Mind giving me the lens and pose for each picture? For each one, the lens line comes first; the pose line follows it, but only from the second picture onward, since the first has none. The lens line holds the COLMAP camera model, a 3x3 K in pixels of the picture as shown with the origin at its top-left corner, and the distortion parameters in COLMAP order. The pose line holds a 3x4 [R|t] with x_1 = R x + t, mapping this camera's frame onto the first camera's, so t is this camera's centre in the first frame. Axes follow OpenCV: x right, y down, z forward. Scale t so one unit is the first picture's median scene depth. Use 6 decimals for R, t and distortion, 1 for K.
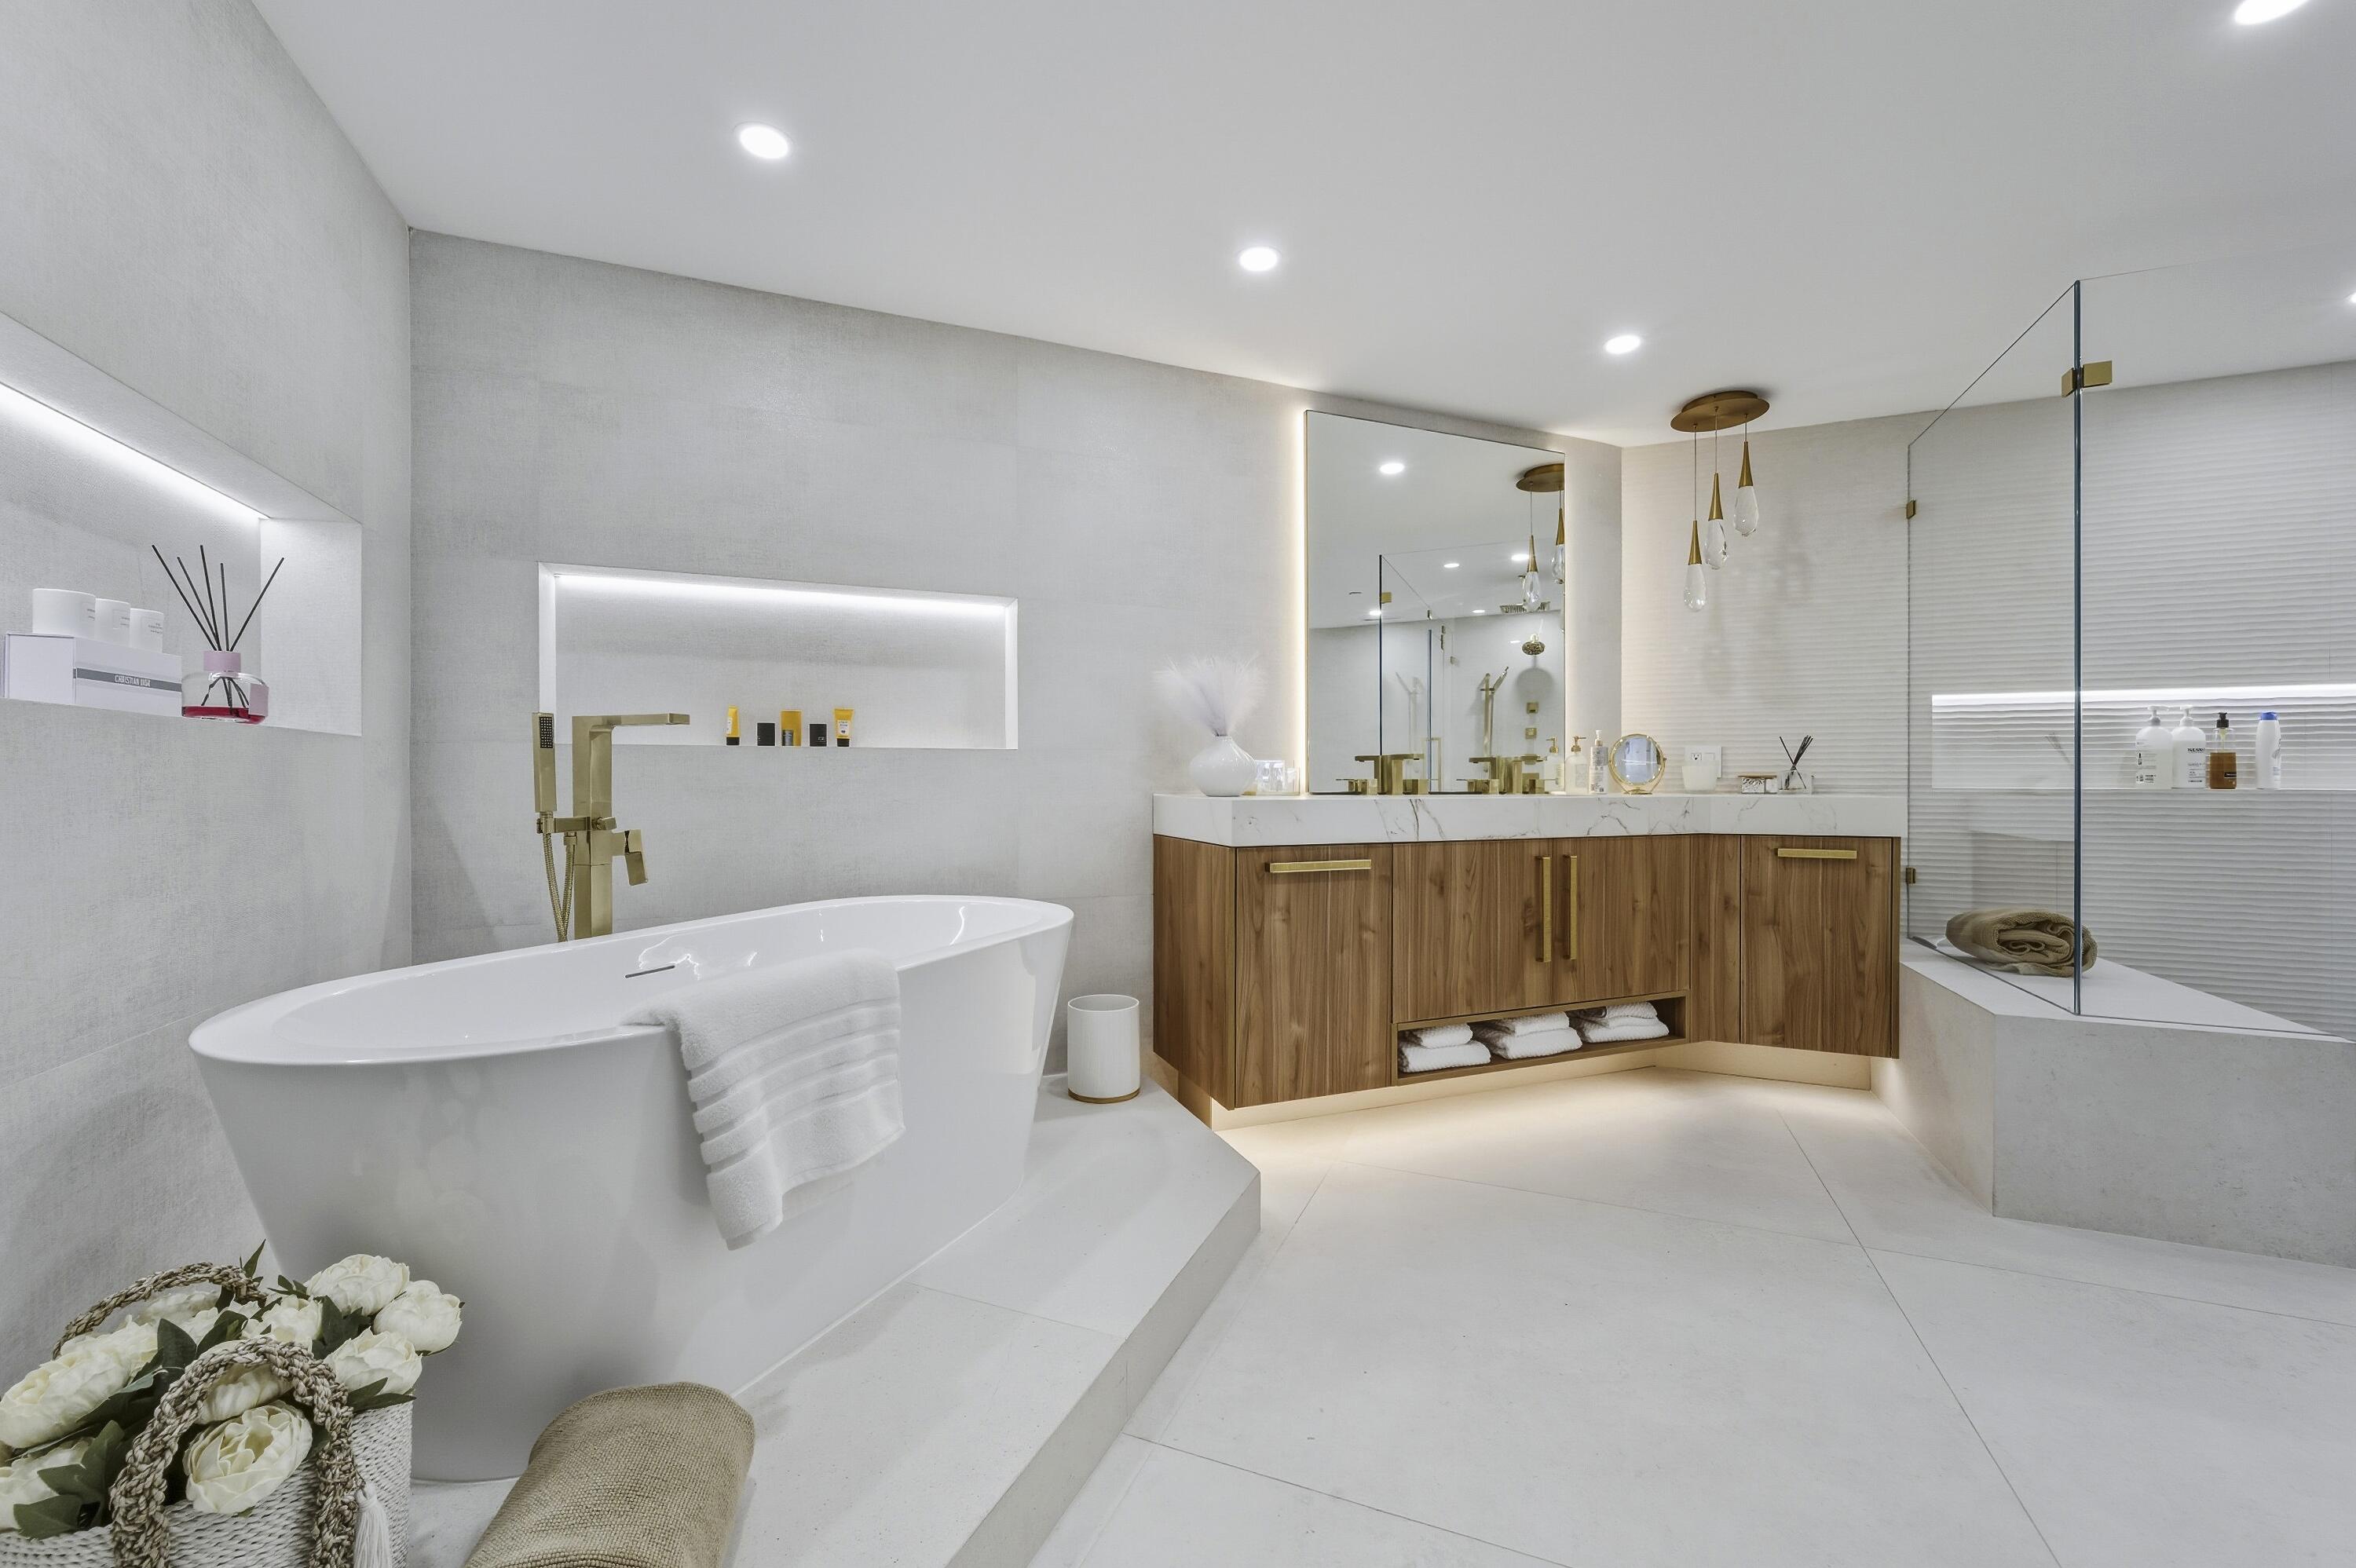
lens RADIAL K [[951.3, 0, 1114.8], [0, 951.3, 770.5], [0, 0, 1]] dist [0.000397, -0.000853]
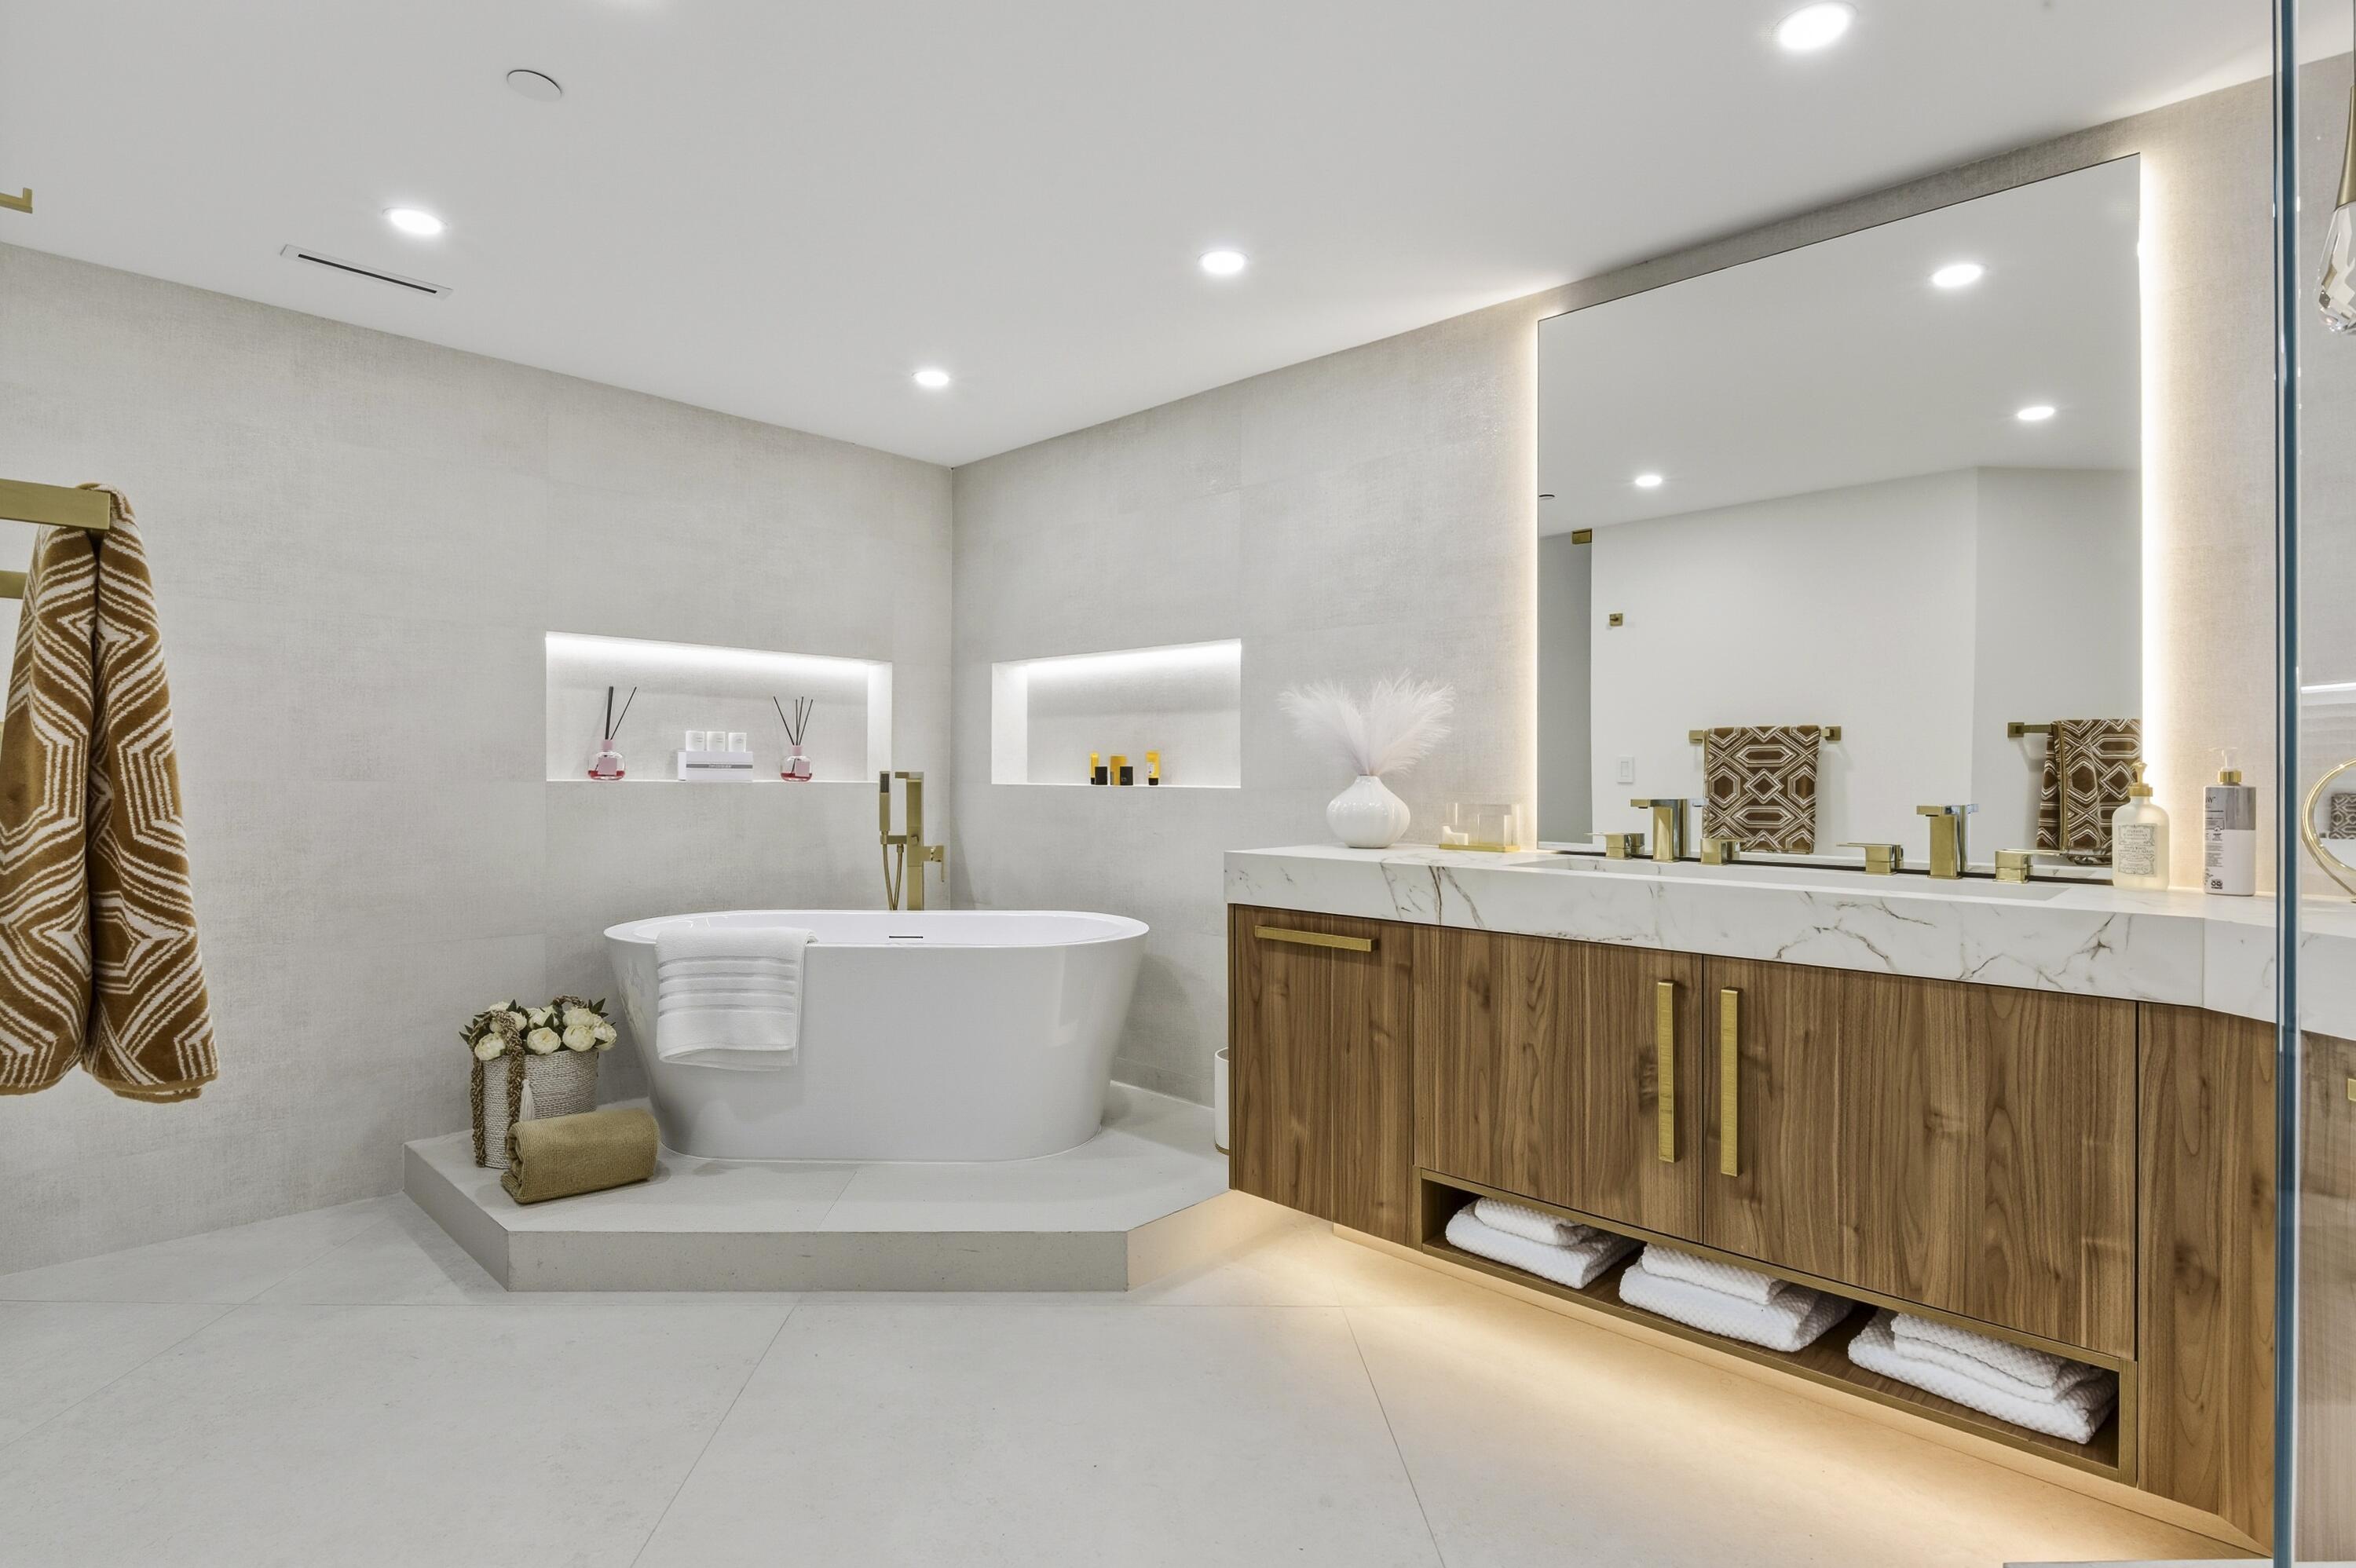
lens RADIAL K [[1131.7, 0, 1191.3], [0, 1131.7, 764.1], [0, 0, 1]] dist [-0.012796, -0.000301]
pose [[0.427204, -0.006157, -0.904134, 0.922951], [0.002211, 0.999981, -0.005765, -0.039557], [0.904153, 0.000464, 0.427209, 0.420641]]
